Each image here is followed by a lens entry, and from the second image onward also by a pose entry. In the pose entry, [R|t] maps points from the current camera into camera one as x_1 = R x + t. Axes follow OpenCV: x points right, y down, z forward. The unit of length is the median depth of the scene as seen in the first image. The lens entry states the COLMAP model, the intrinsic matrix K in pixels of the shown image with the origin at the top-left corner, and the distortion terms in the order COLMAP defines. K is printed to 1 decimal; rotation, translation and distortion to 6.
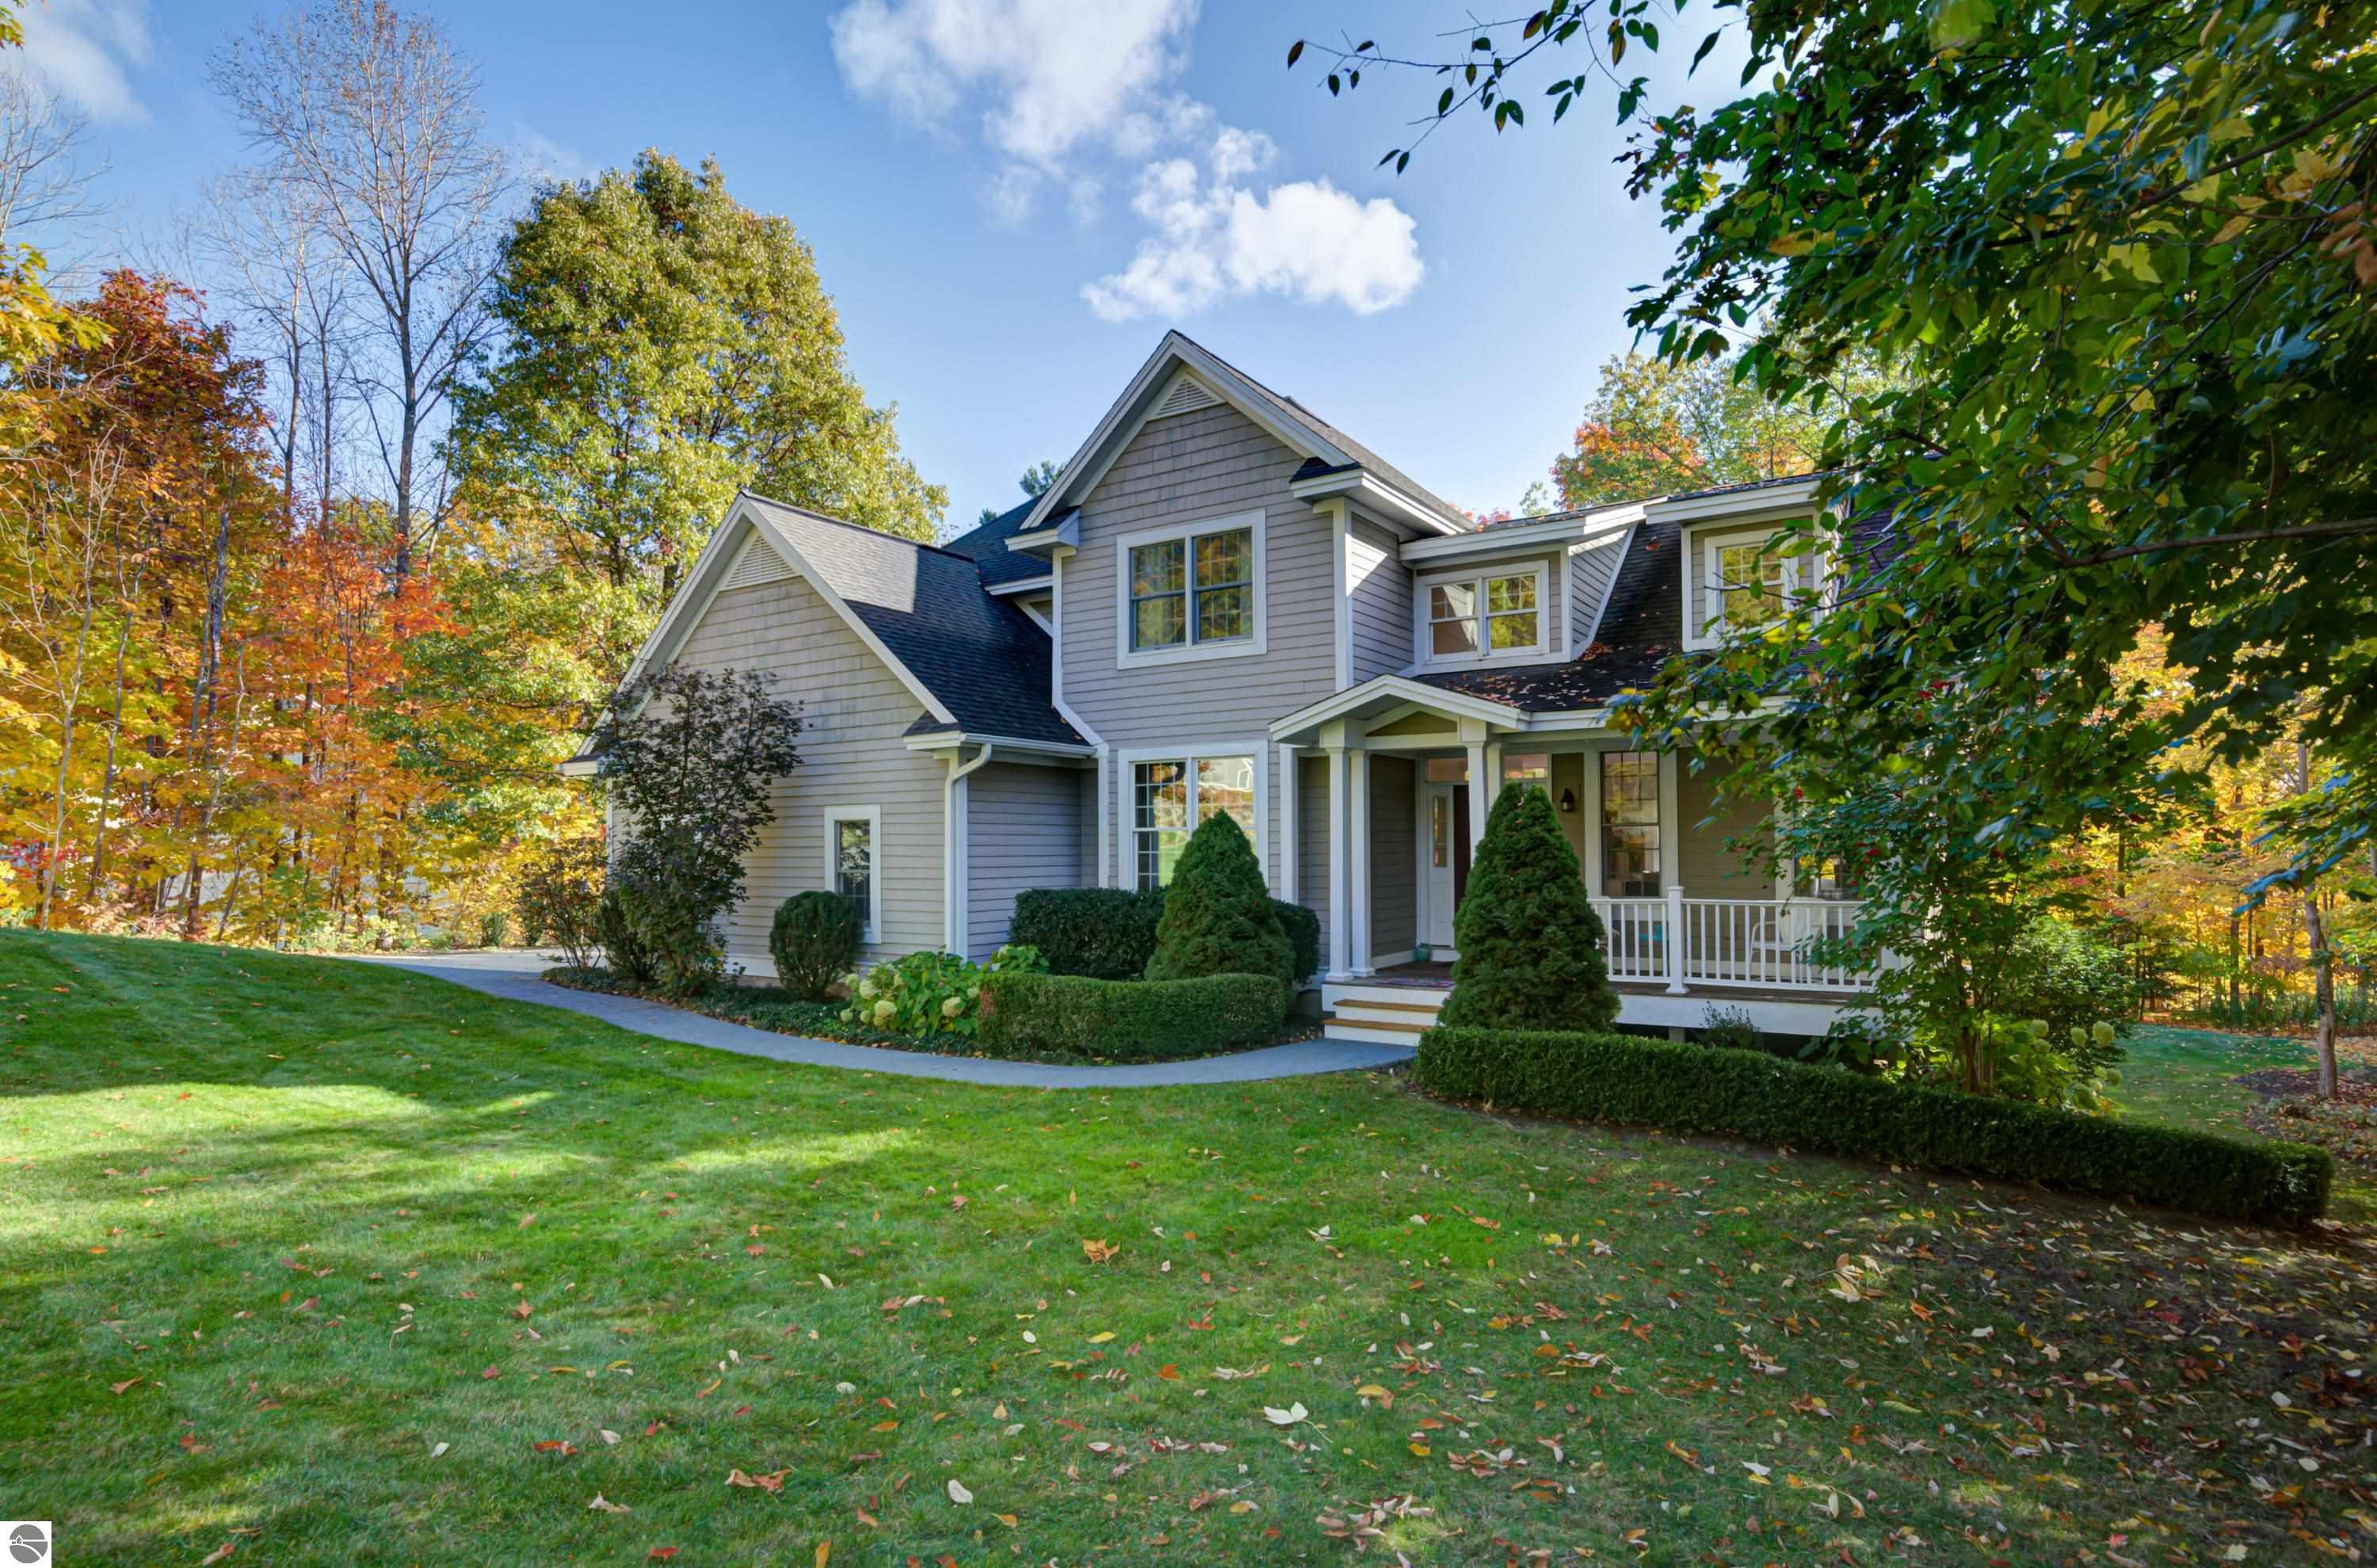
lens RADIAL K [[1231.1, 0, 1184.1], [0, 1231.1, 810.9], [0, 0, 1]] dist [0.001787, 0.001089]
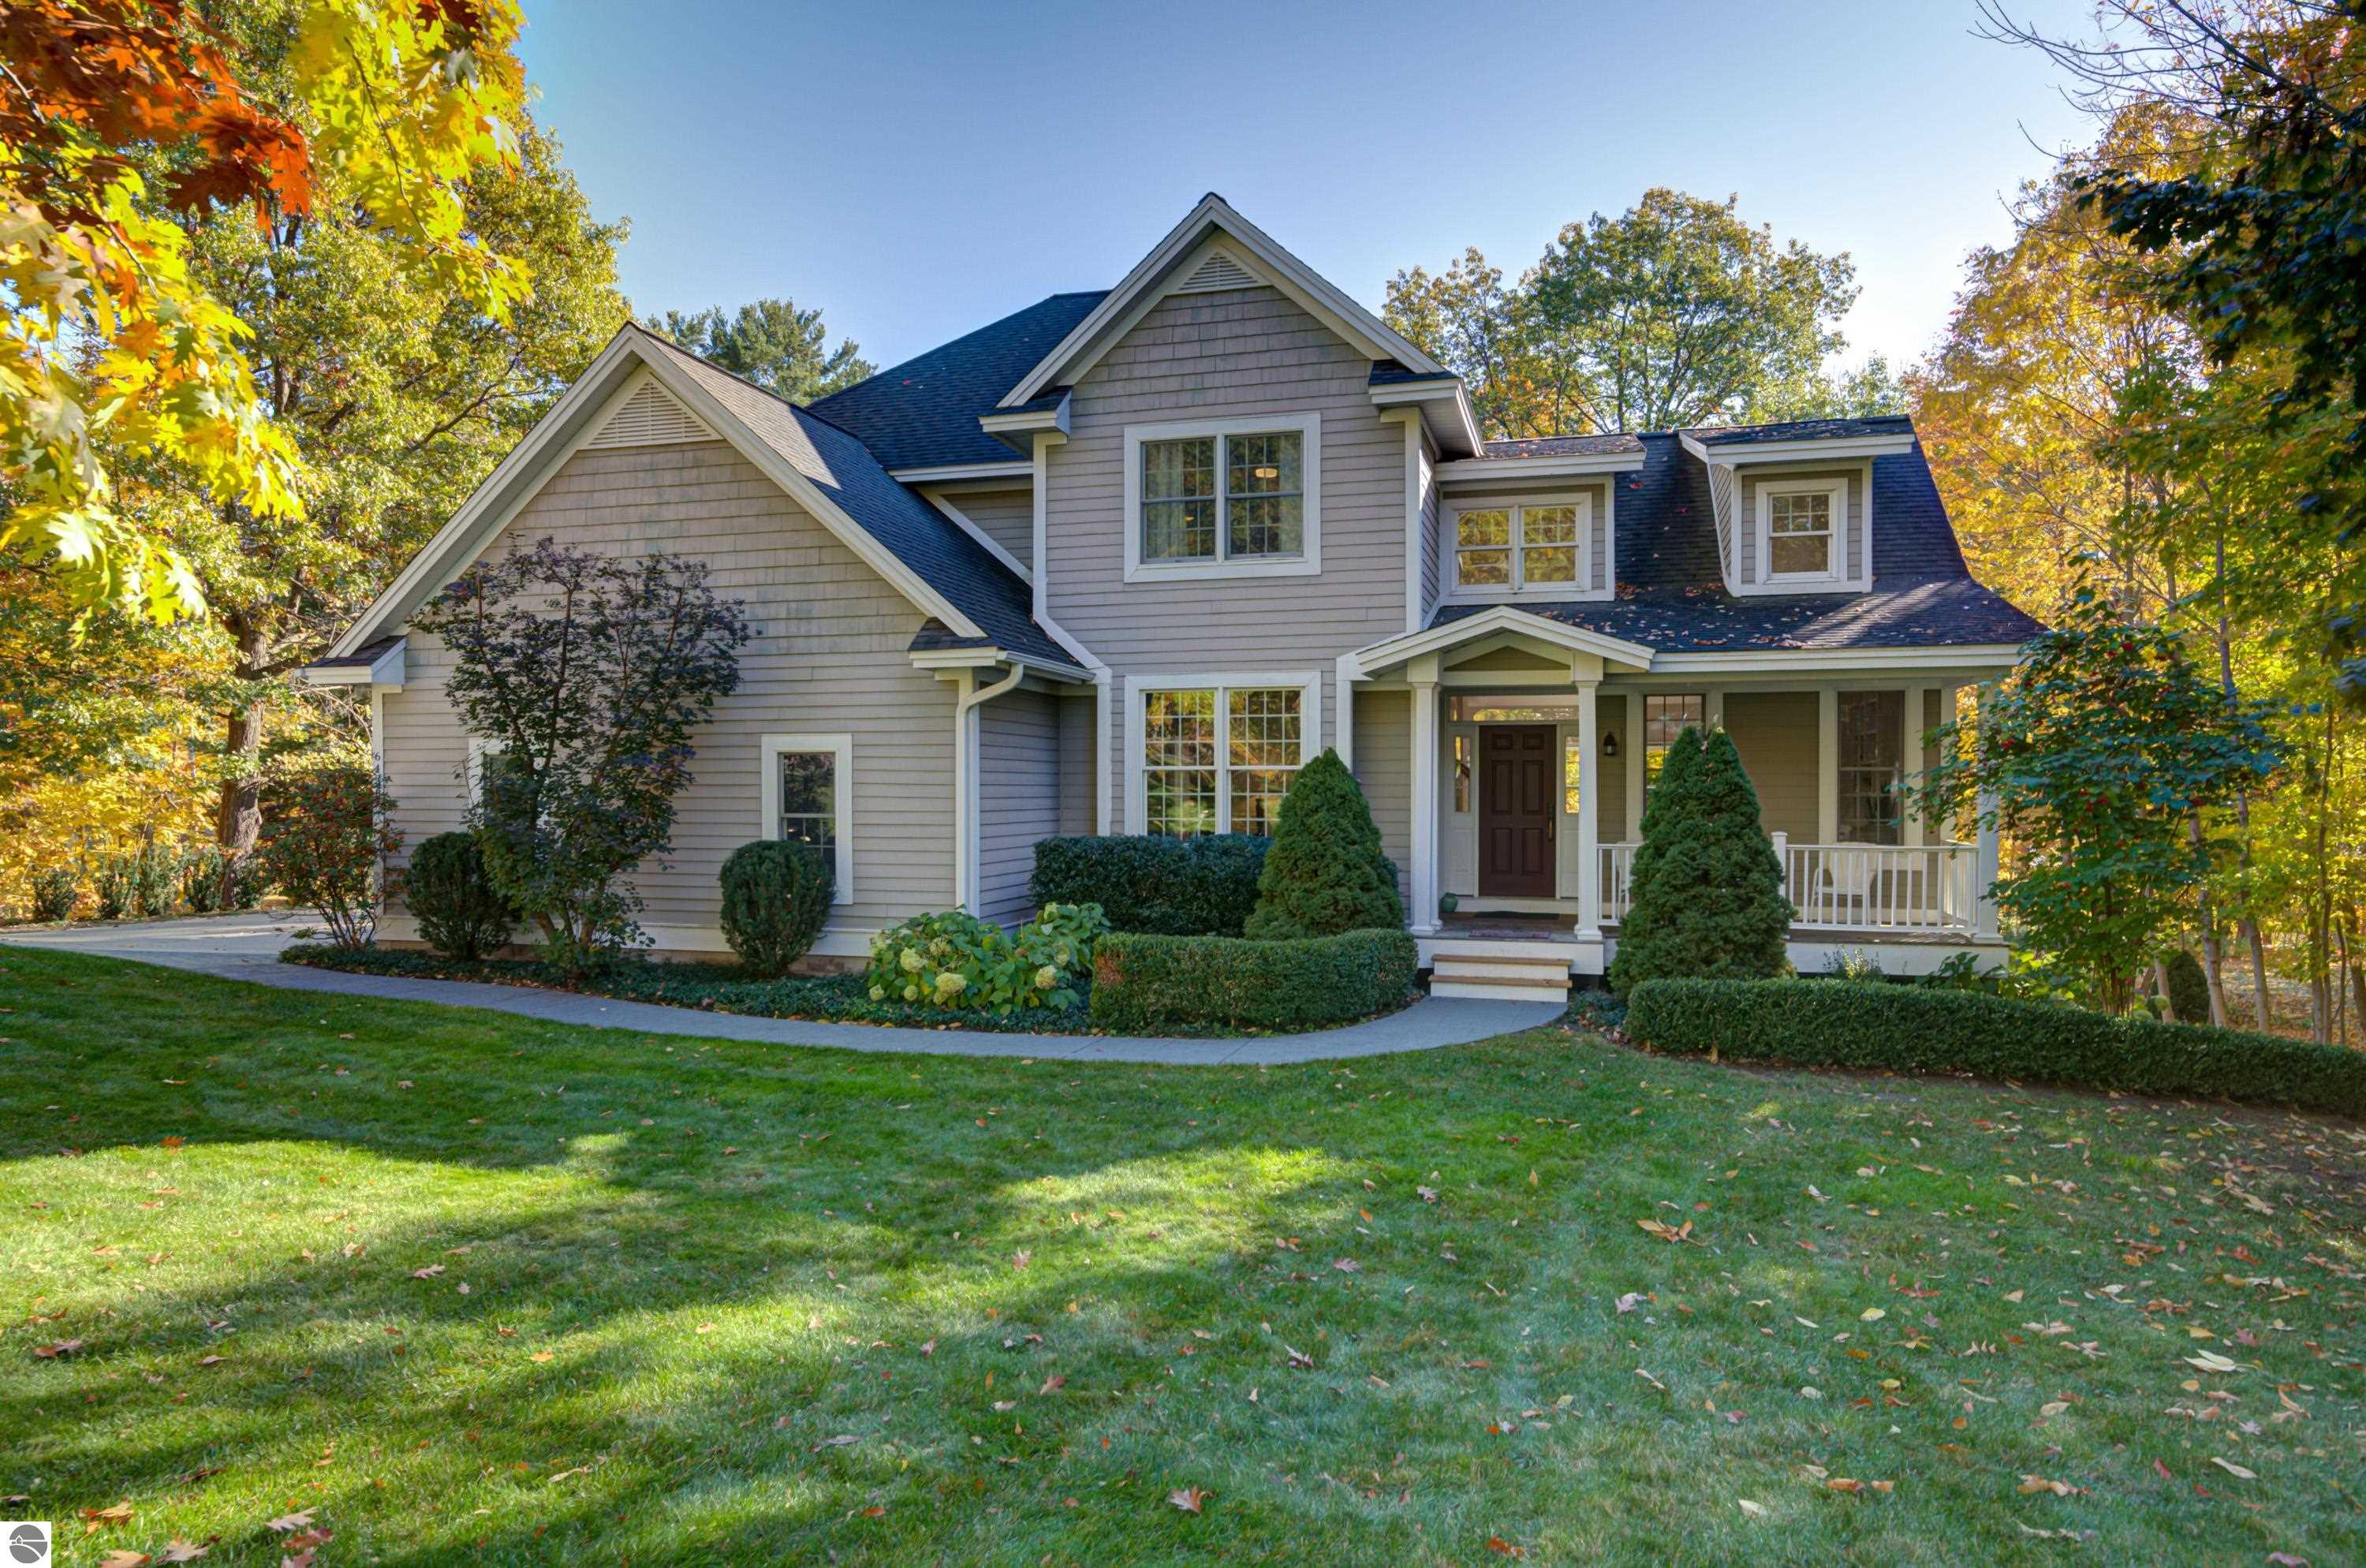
lens RADIAL K [[1384.5, 0, 1196.9], [0, 1384.5, 794.3], [0, 0, 1]] dist [0.011686, -0.002805]
pose [[0.949441, 0.006341, 0.313883, -0.320291], [-0.017021, 0.999365, 0.031296, 0.002318], [-0.313485, -0.035057, 0.948946, 0.060423]]
